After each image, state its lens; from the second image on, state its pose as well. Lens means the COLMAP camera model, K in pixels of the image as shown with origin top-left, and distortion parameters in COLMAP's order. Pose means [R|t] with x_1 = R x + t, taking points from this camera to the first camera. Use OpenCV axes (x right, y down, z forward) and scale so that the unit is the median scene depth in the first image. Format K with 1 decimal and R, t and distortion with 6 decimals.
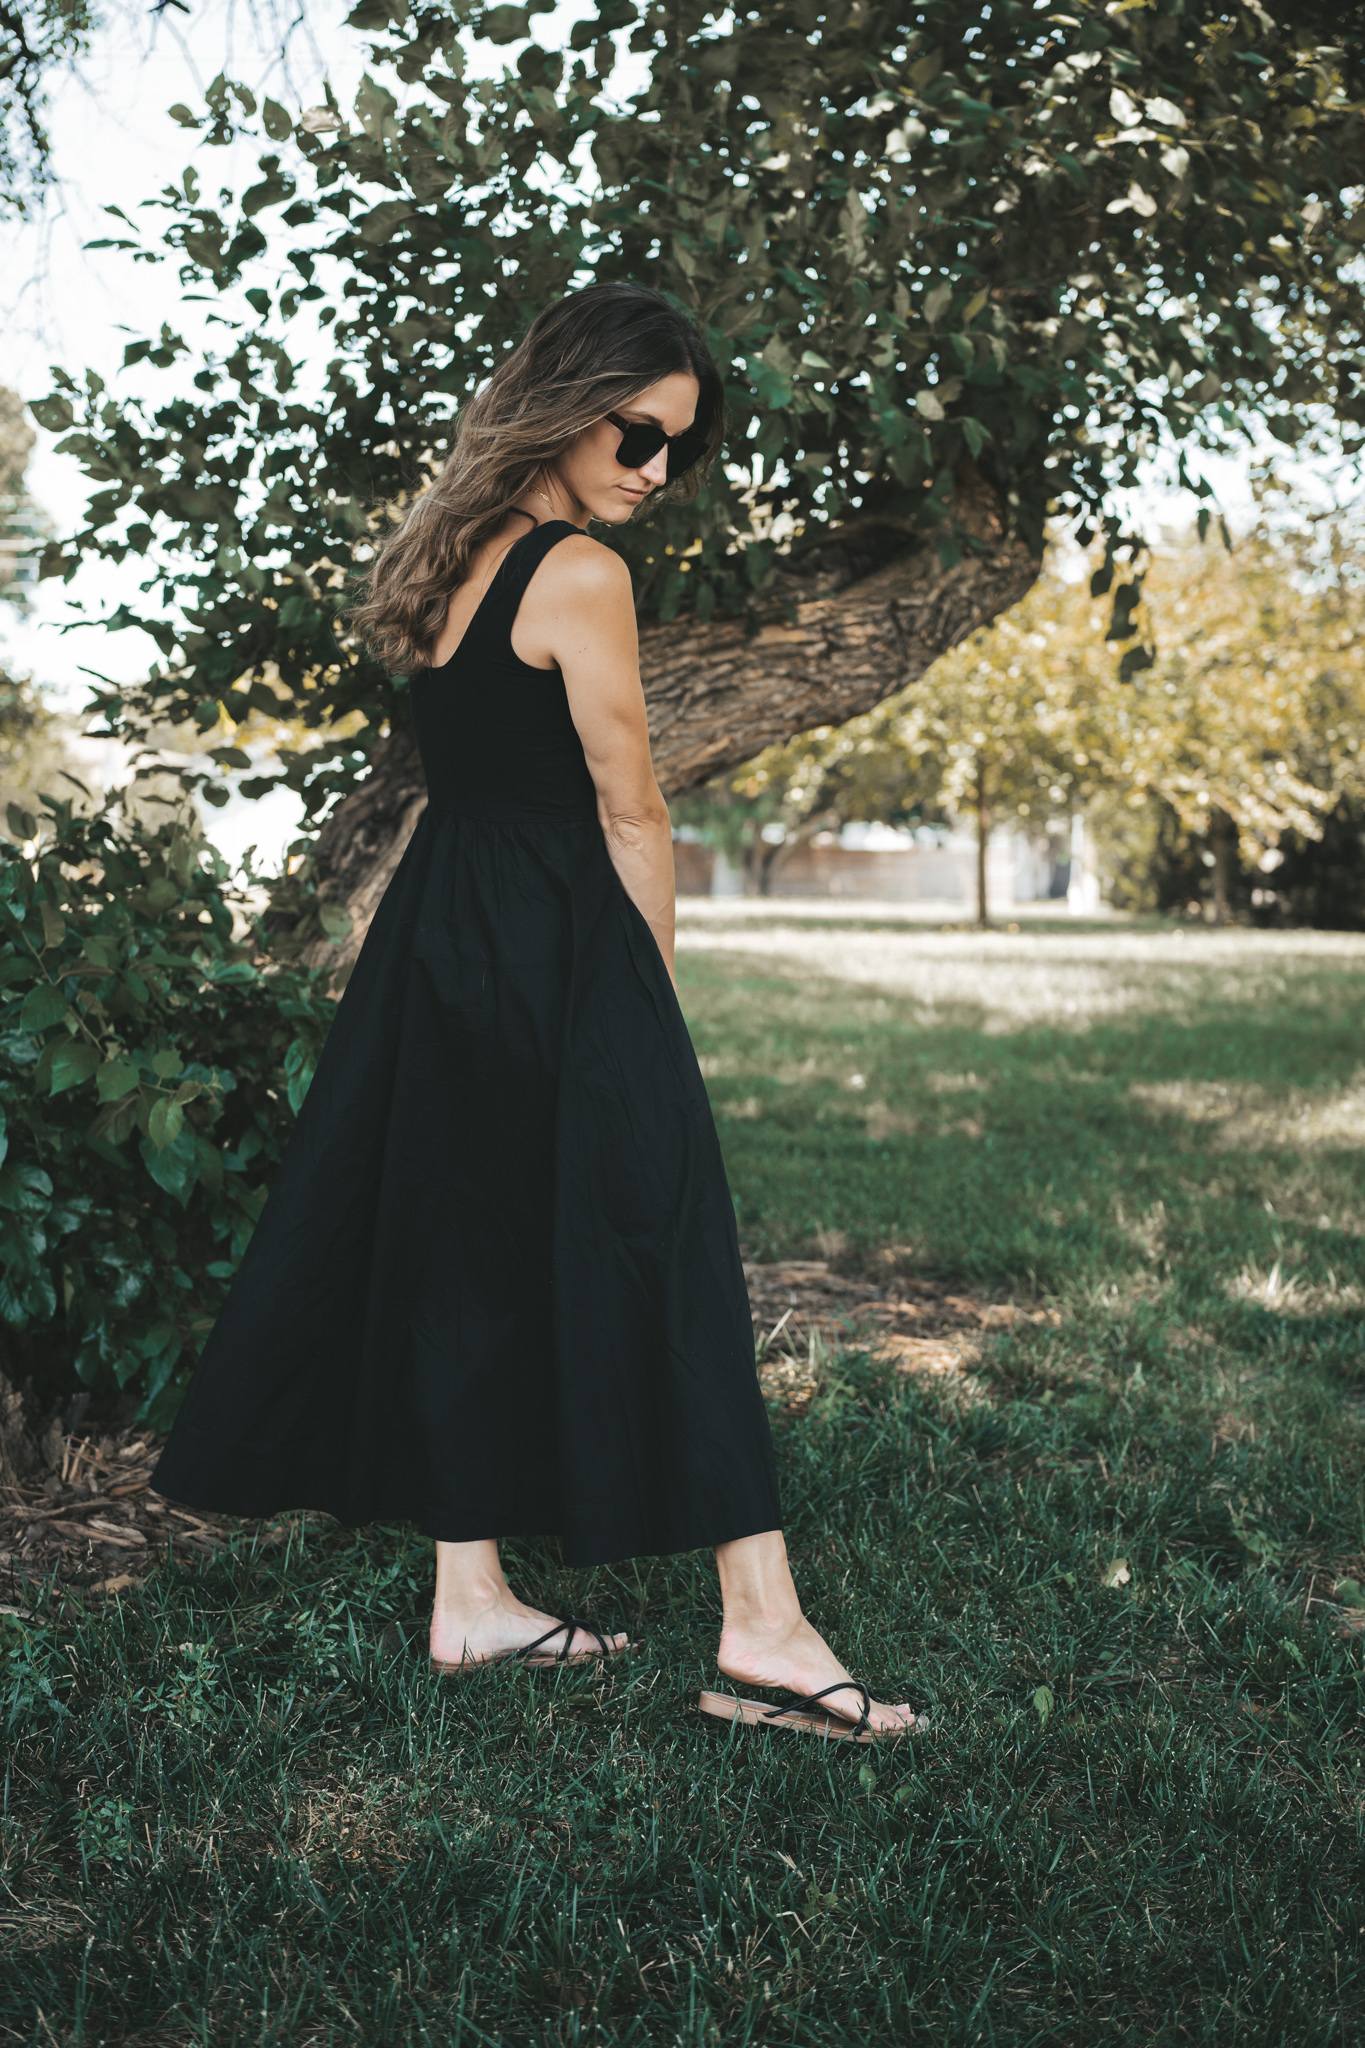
lens RADIAL K [[2317.3, 0, 682.5], [0, 2317.3, 1024.0], [0, 0, 1]] dist [0.020217, -0.016055]
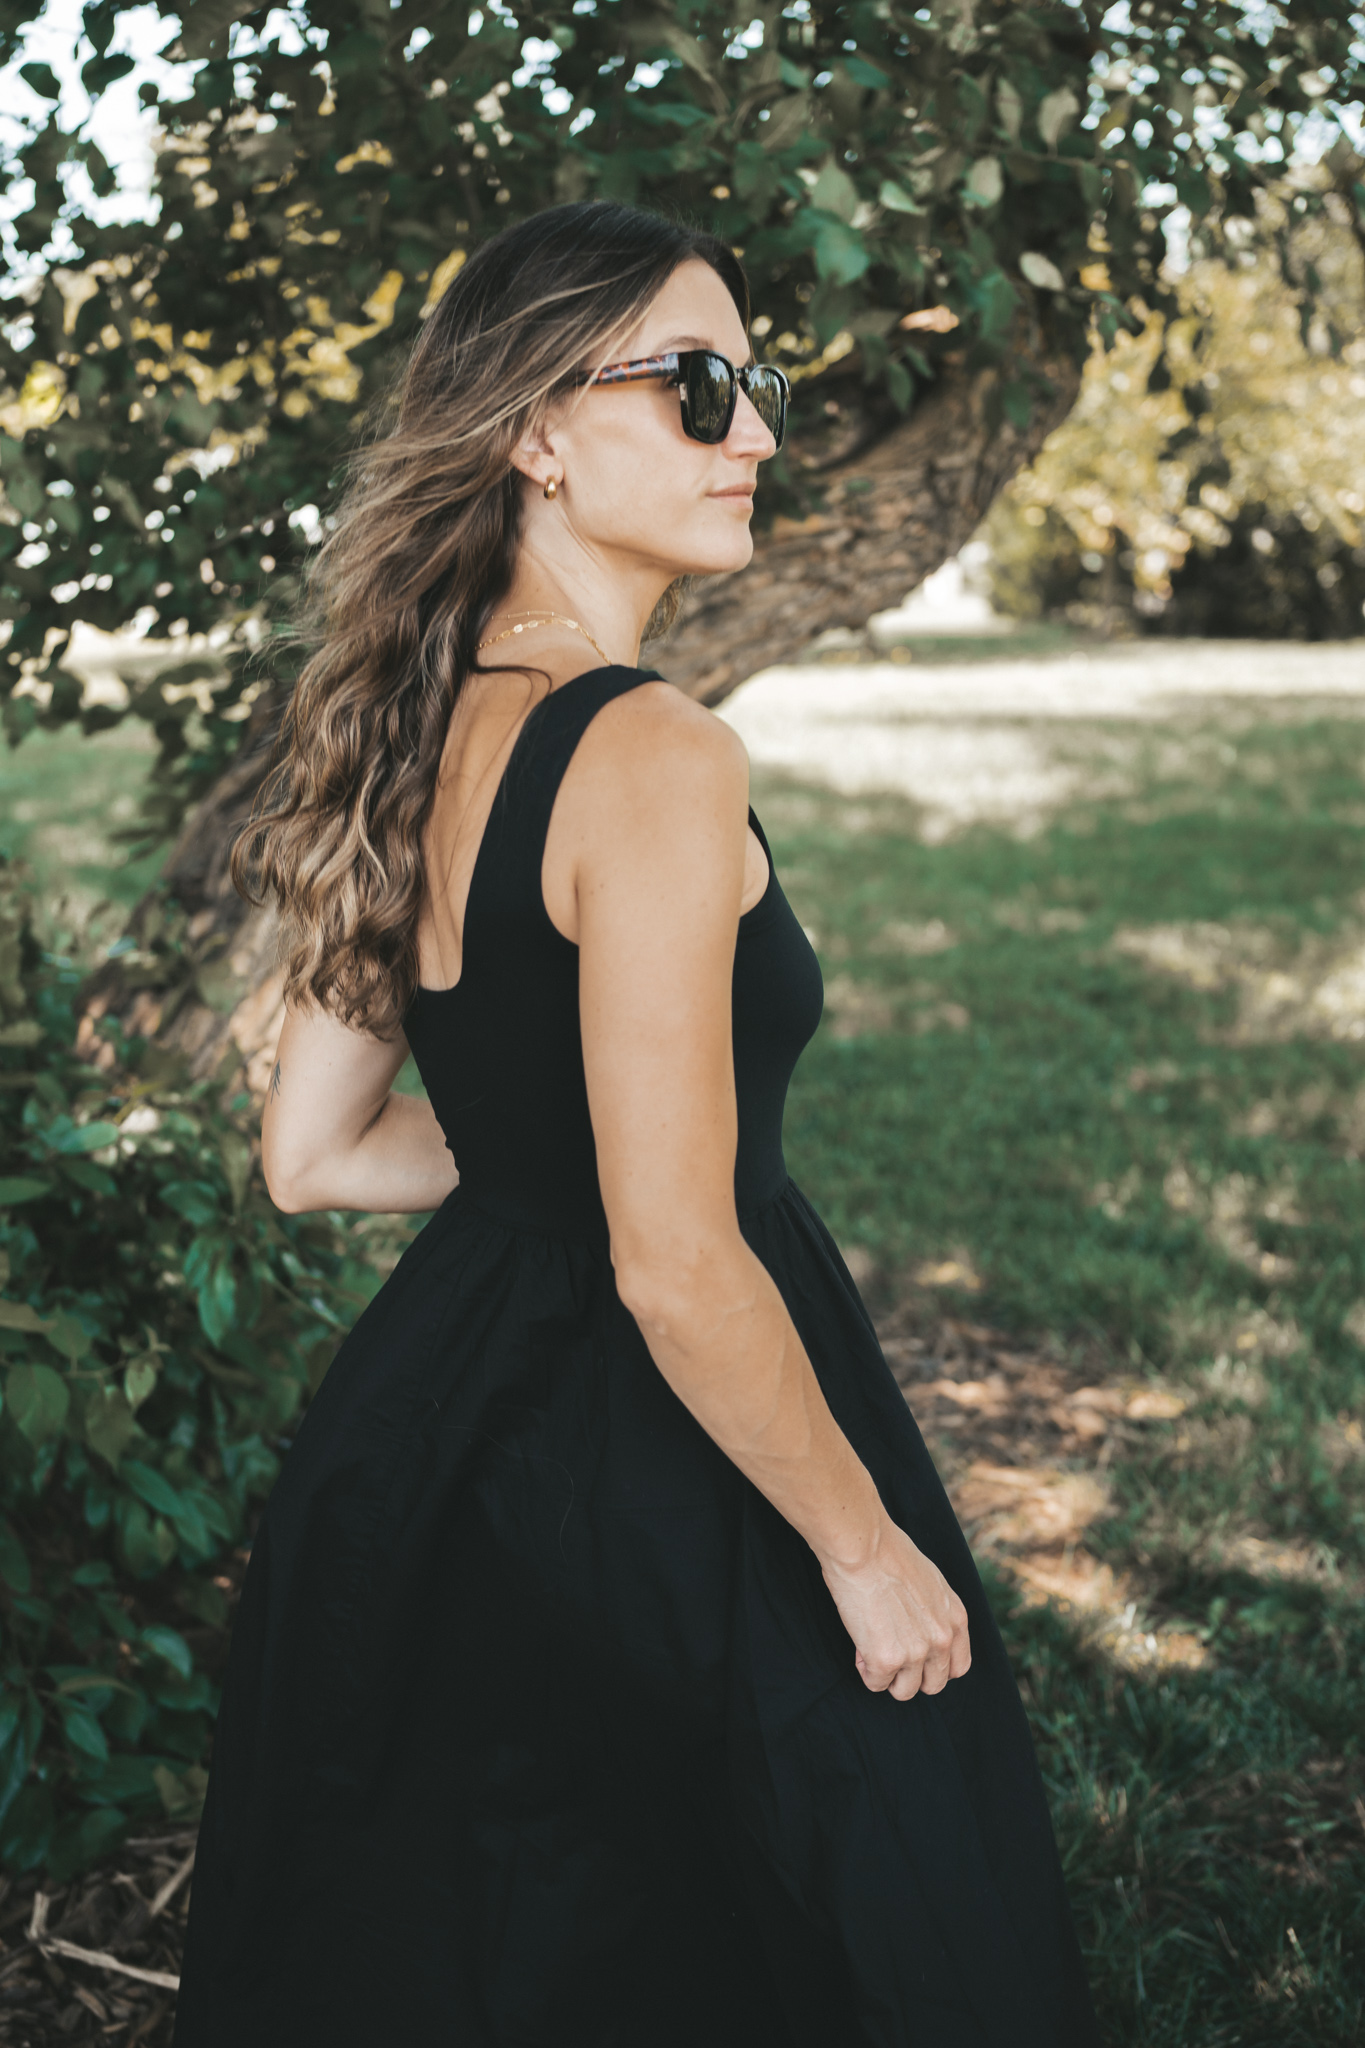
lens RADIAL K [[2317.8, 0, 659.2], [0, 2317.8, 1021.1], [0, 0, 1]] dist [-0.008632, 0.011132]
pose [[0.997862, -0.038403, 0.052876, -0.045079], [0.030858, 0.990121, 0.136776, -0.111601], [-0.057606, -0.134852, 0.989190, 0.242649]]
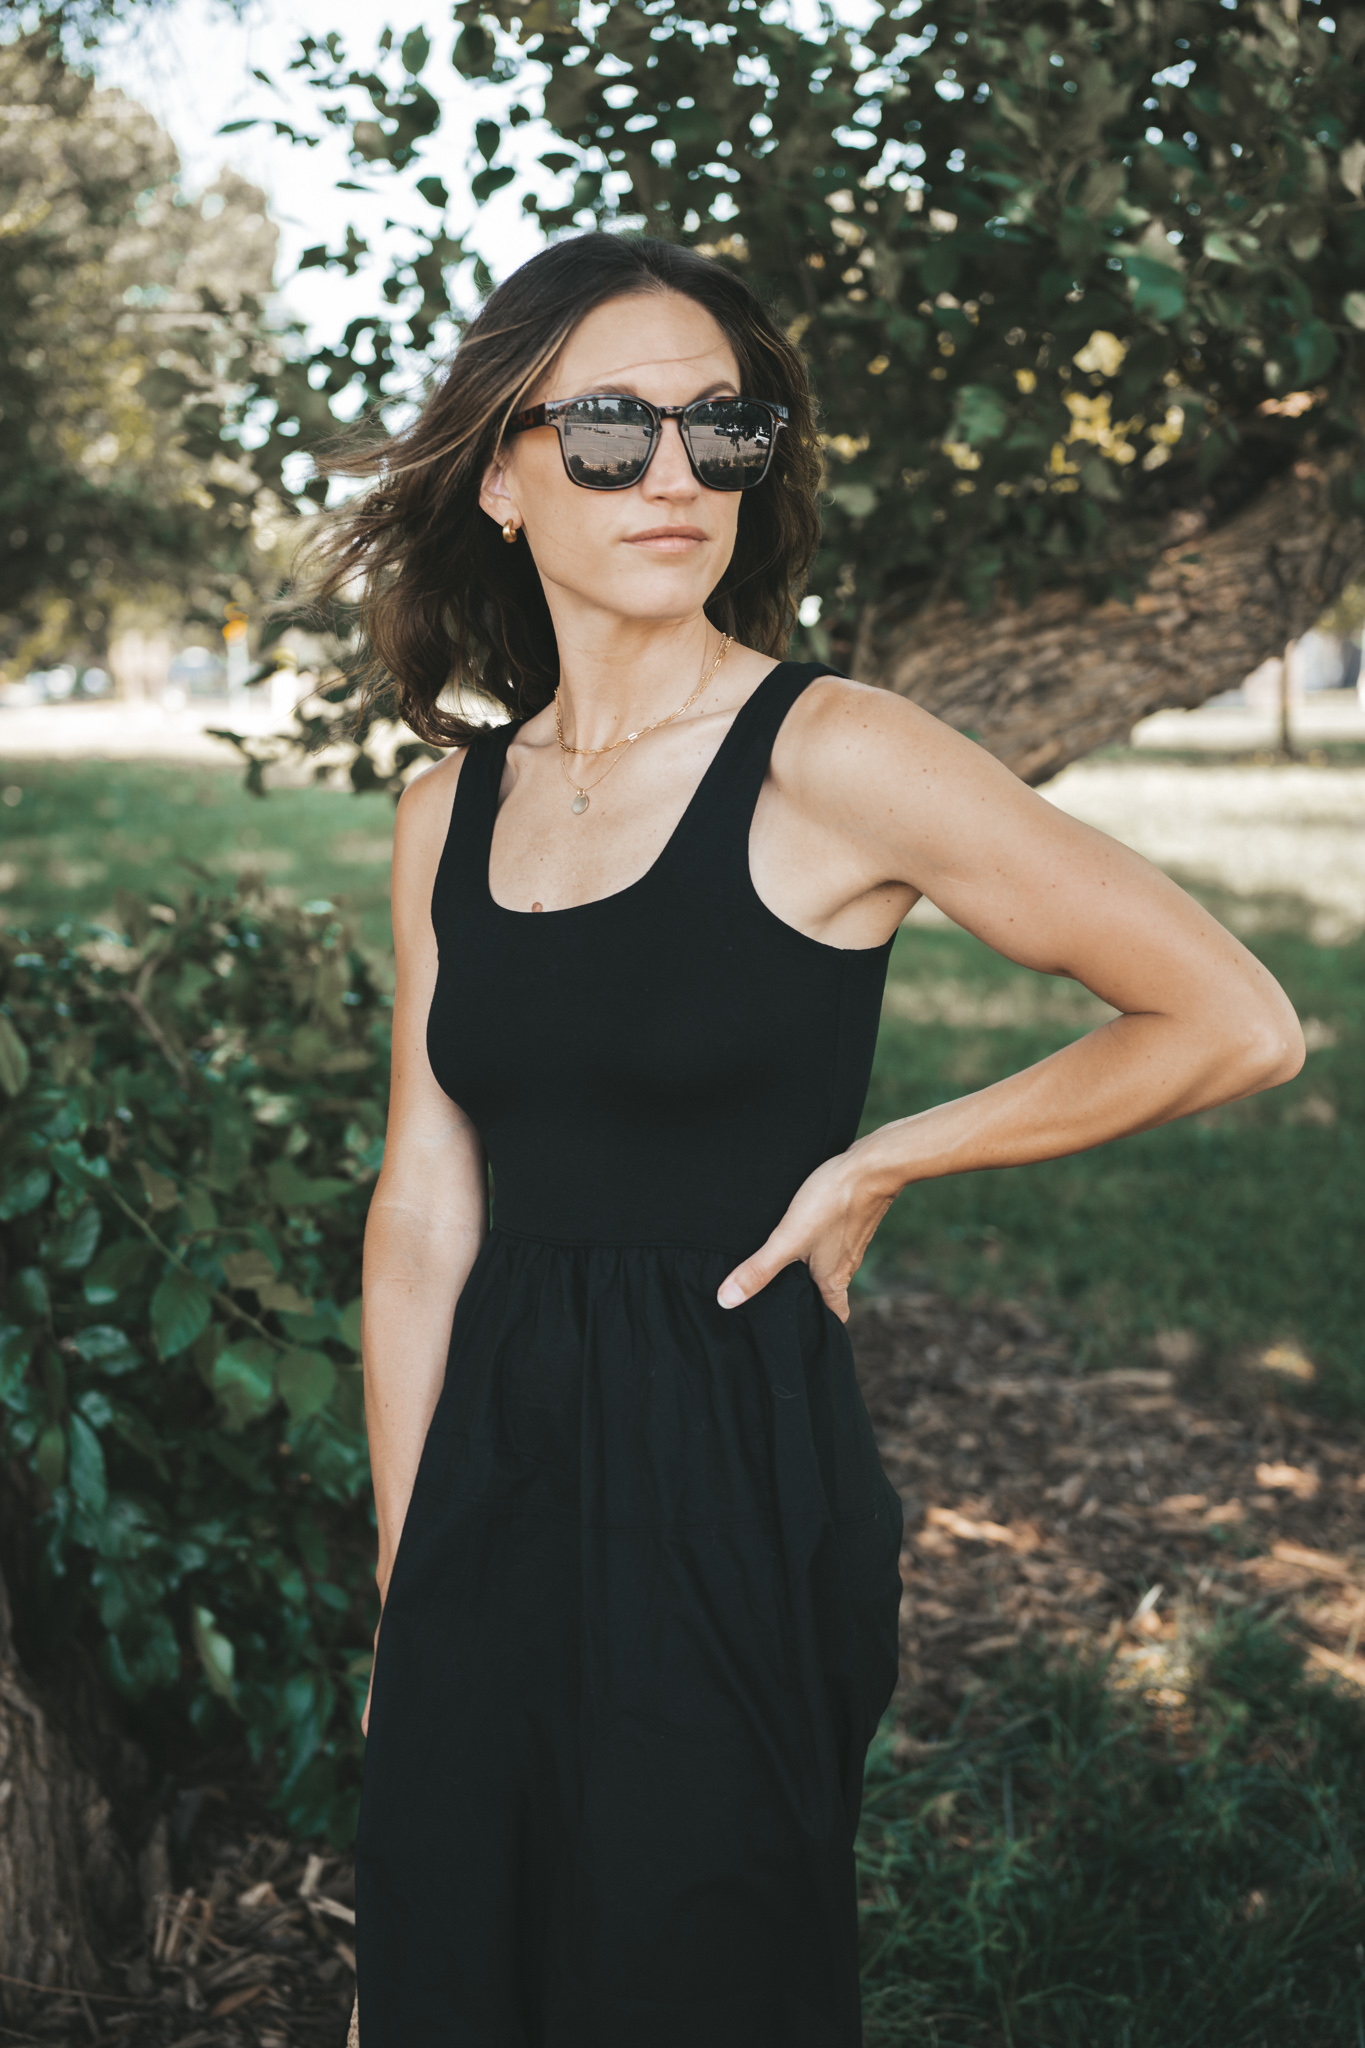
lens RADIAL K [[2317.3, 0, 682.5], [0, 2317.3, 1024.0], [0, 0, 1]] dist [0.020217, -0.016055]
pose [[0.993523, 0.000600, -0.113628, -0.015348], [0.009897, 0.995728, 0.091798, -0.101049], [0.113198, -0.092328, 0.989273, 0.216818]]
